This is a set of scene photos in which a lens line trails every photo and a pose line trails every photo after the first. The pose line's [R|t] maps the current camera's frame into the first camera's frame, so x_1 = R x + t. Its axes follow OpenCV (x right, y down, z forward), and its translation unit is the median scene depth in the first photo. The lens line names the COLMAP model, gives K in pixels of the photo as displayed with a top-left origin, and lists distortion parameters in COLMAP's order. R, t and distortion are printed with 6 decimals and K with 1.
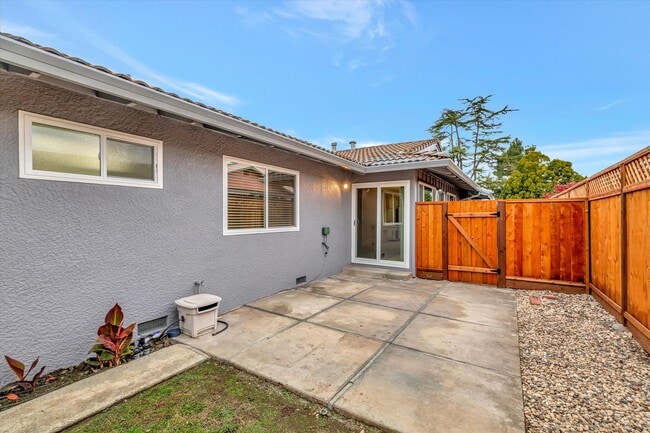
lens RADIAL K [[284.3, 0, 327.8], [0, 284.3, 217.9], [0, 0, 1]] dist [-0.002985, 0.000028]
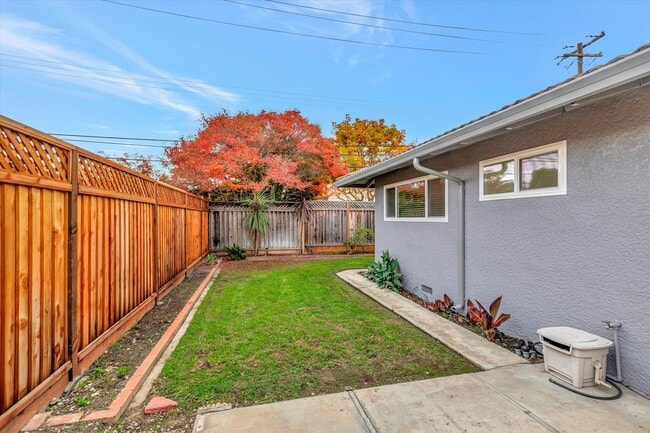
lens RADIAL K [[284.3, 0, 327.8], [0, 284.3, 217.9], [0, 0, 1]] dist [-0.002985, 0.000028]
pose [[-0.669320, 0.001474, -0.742973, 0.682178], [-0.000565, 0.999997, 0.002493, -0.037471], [0.742974, 0.002089, -0.669317, 1.258279]]
